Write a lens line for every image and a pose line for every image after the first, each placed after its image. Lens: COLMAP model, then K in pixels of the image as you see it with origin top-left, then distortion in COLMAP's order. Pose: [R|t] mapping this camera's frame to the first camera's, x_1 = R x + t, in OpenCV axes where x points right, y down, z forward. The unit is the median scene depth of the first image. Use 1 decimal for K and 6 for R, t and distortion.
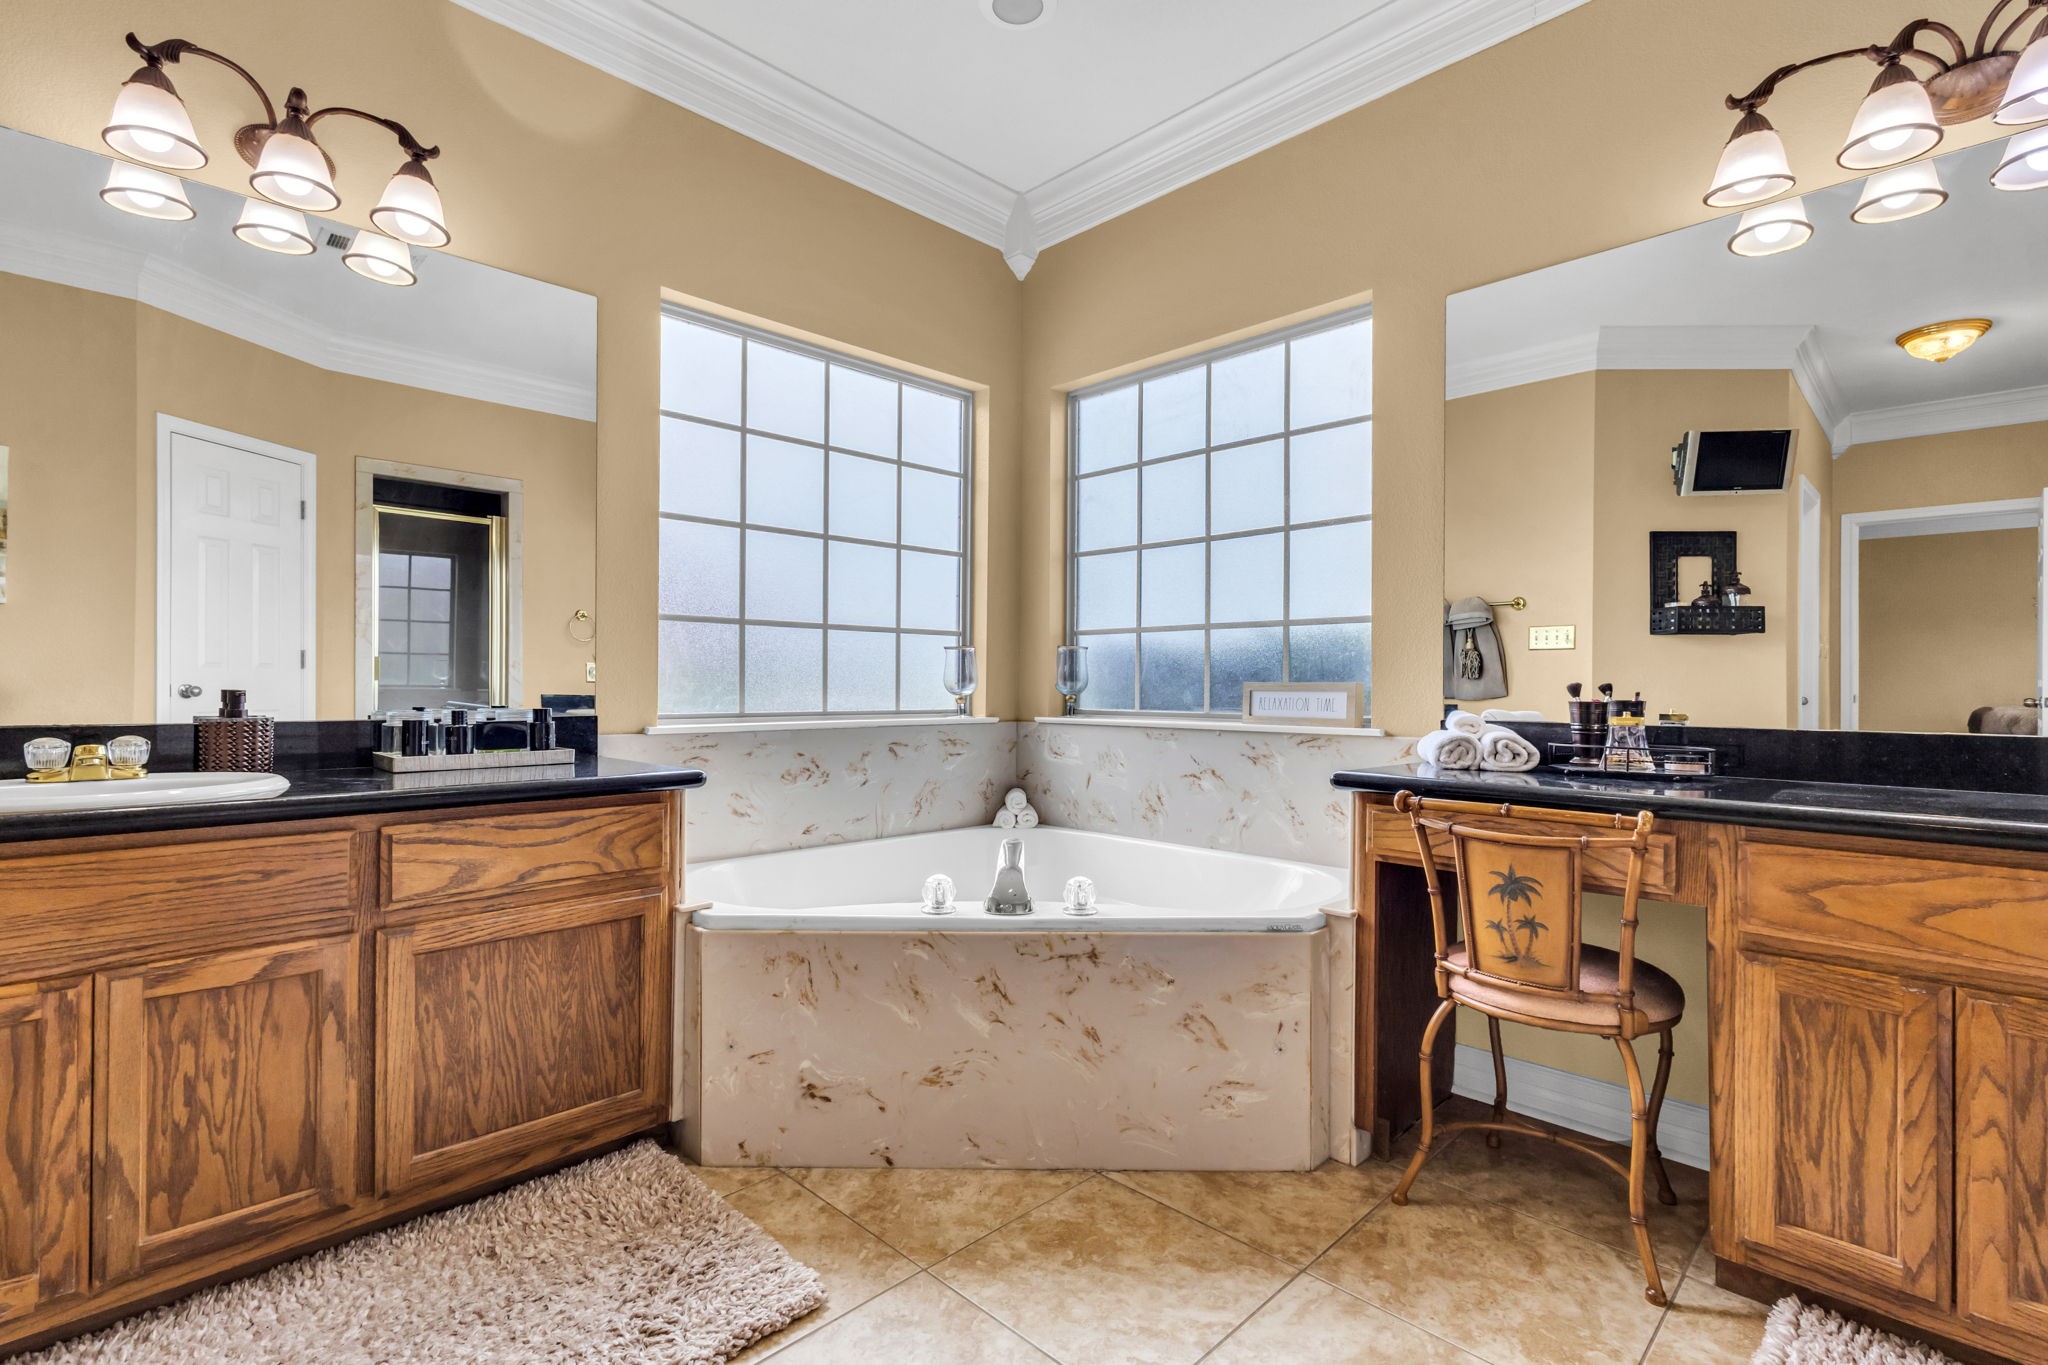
lens RADIAL K [[940.4, 0, 1020.8], [0, 940.4, 684.3], [0, 0, 1]] dist [0.000088, 0.000320]
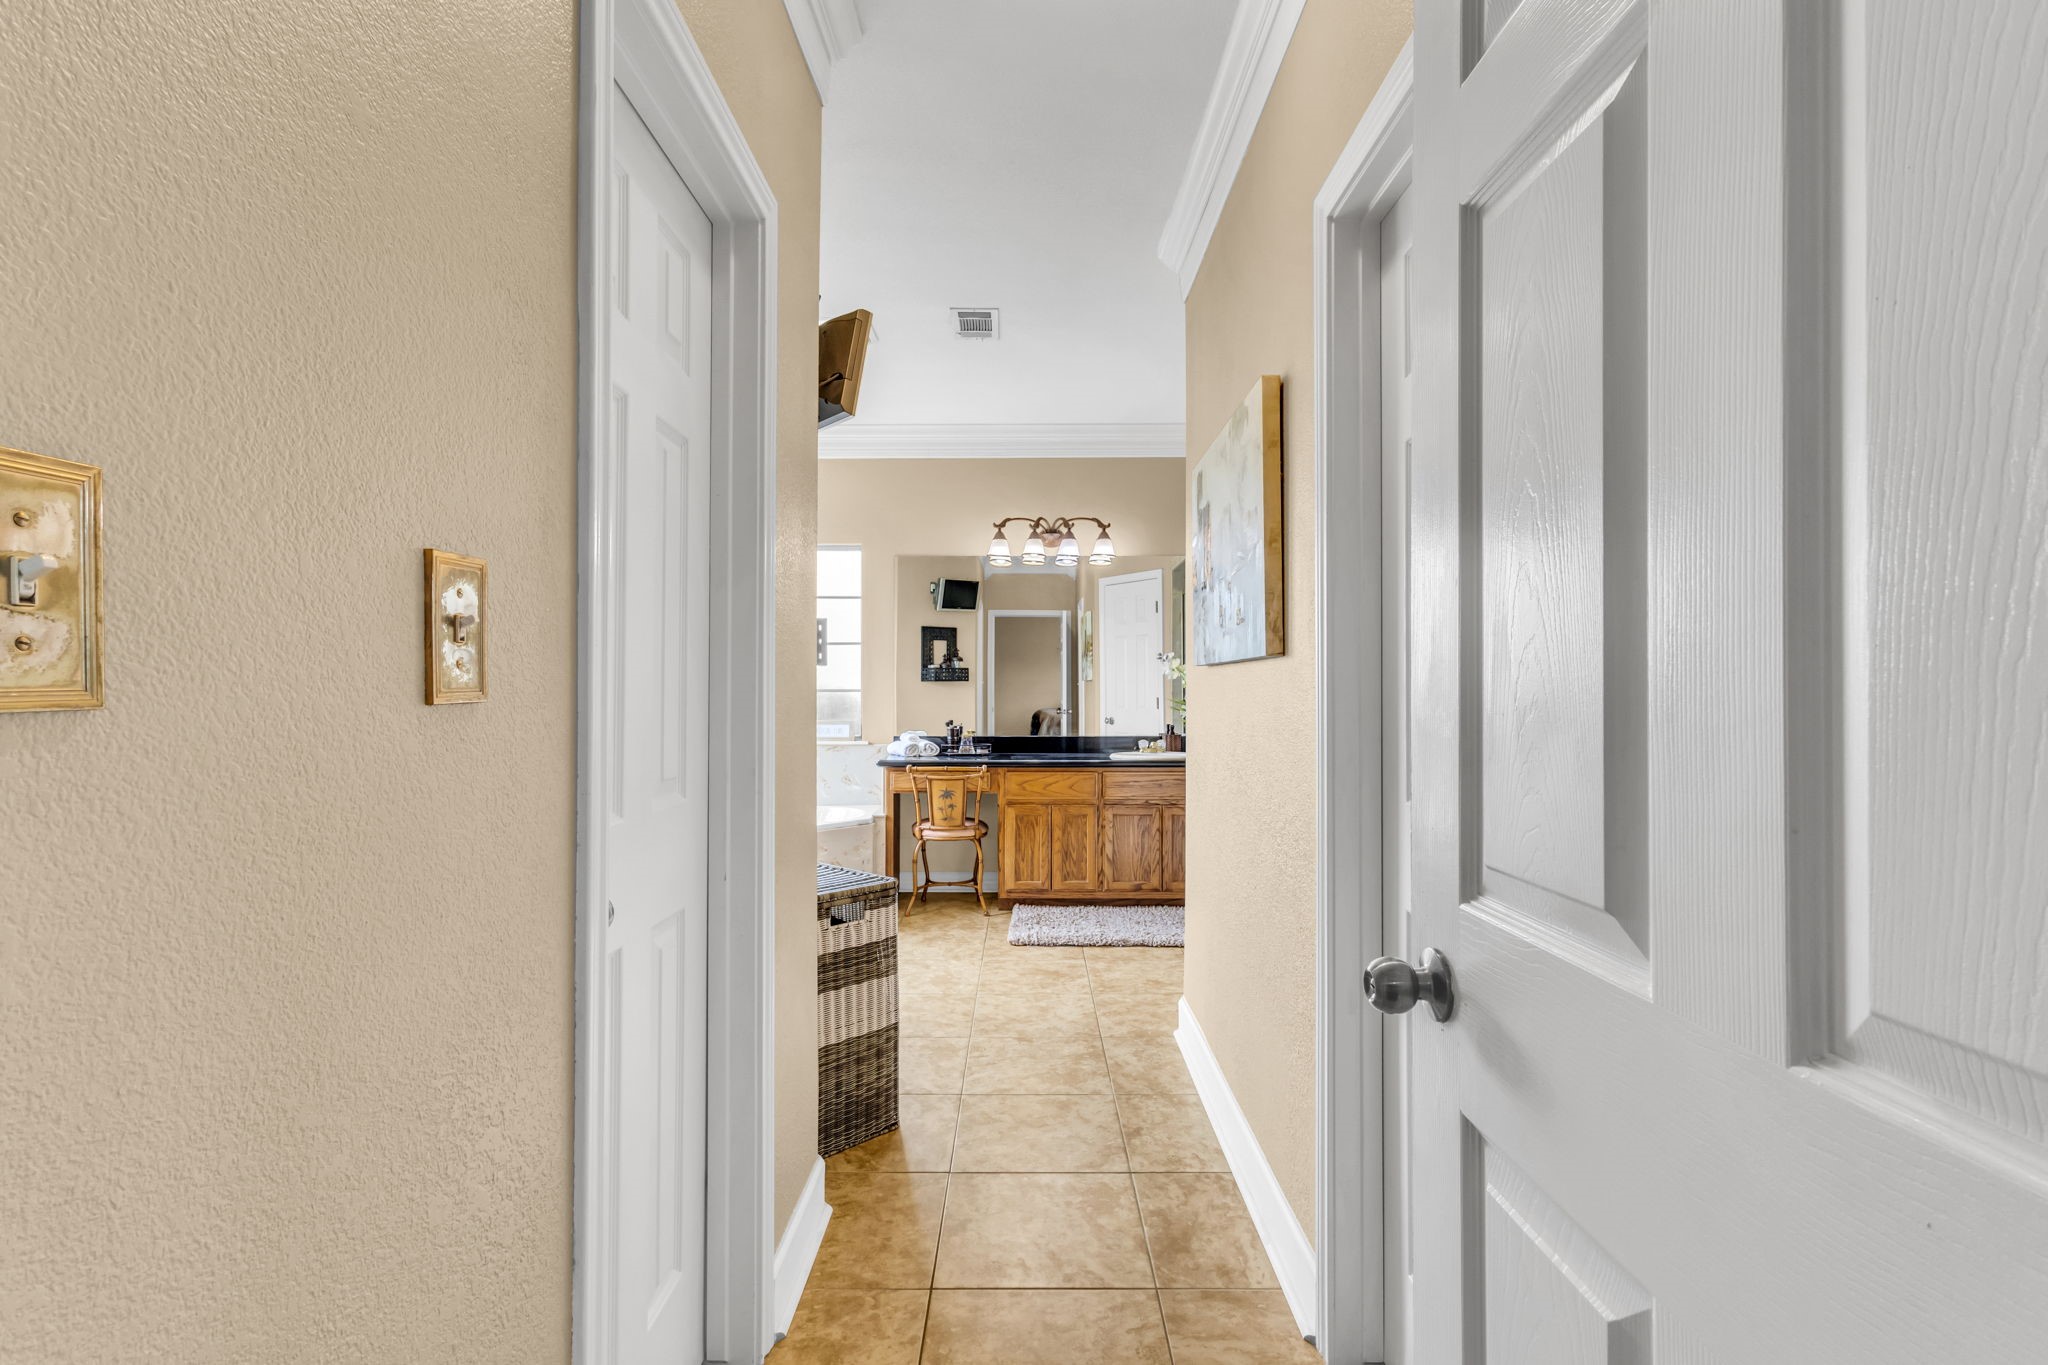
lens RADIAL K [[940.4, 0, 1020.8], [0, 940.4, 684.3], [0, 0, 1]] dist [0.000088, 0.000320]
pose [[0.707552, -0.001595, 0.706659, -1.208503], [0.001316, 0.999999, 0.000939, -0.115476], [-0.706660, 0.000266, 0.707553, -1.087540]]
